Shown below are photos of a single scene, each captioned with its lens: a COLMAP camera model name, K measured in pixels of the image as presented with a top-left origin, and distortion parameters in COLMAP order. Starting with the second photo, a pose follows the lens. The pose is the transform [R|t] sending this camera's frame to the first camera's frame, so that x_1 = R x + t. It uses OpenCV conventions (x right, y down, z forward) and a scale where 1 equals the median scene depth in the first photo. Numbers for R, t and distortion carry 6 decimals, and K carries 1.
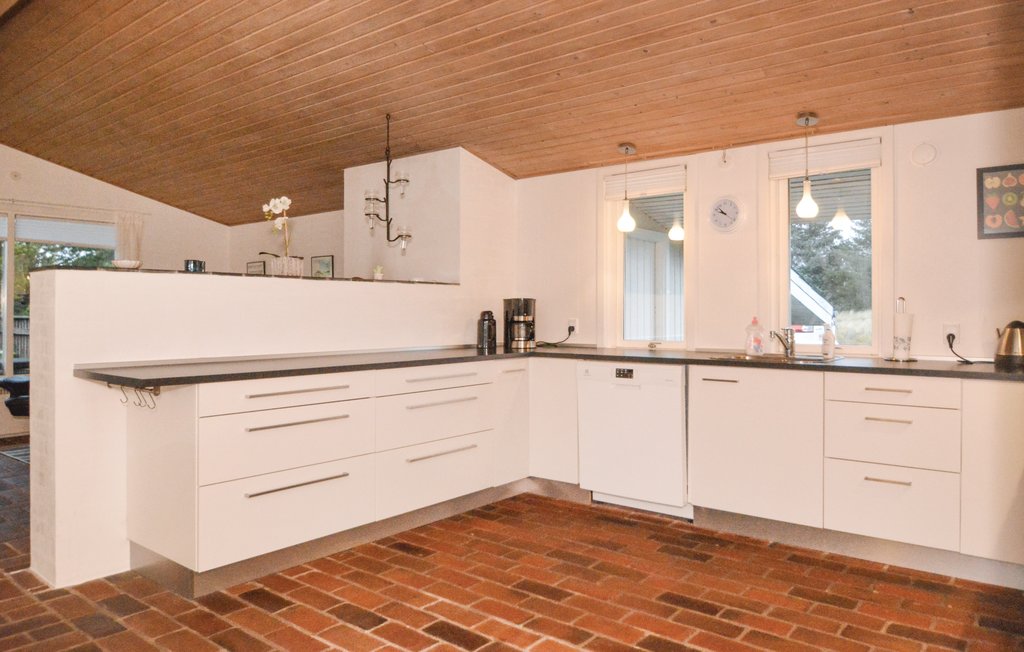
lens RADIAL K [[697.1, 0, 507.9], [0, 697.1, 304.4], [0, 0, 1]] dist [-0.019041, -0.001080]
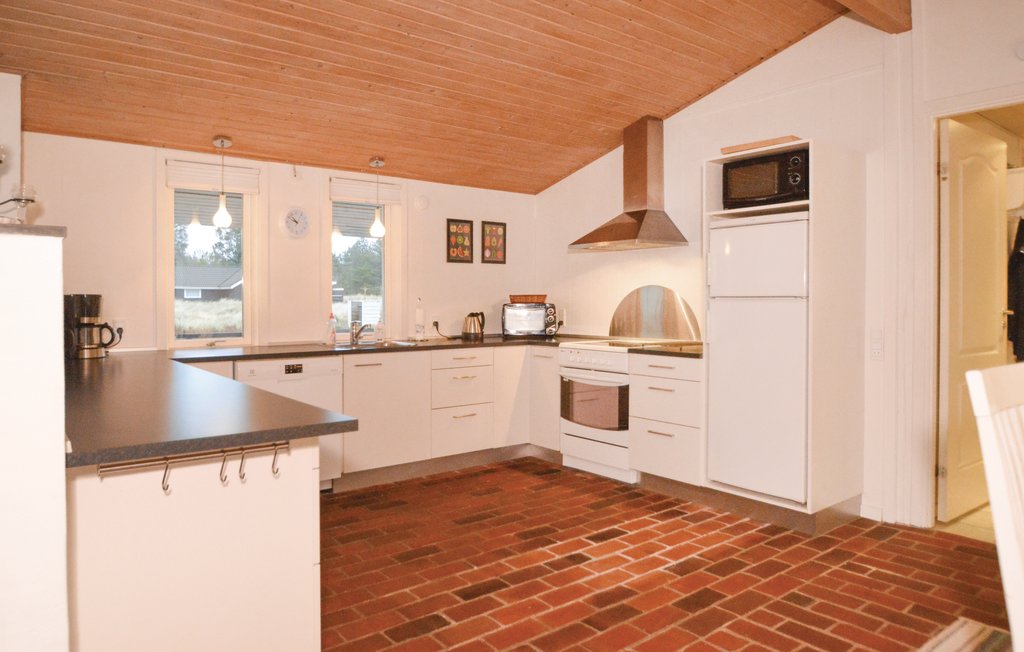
lens RADIAL K [[697.1, 0, 507.9], [0, 697.1, 304.4], [0, 0, 1]] dist [-0.019041, -0.001080]
pose [[0.199033, -0.006279, 0.979973, -0.895857], [-0.008263, 0.999933, 0.008085, -0.010488], [-0.979958, -0.009707, 0.198968, 0.537153]]
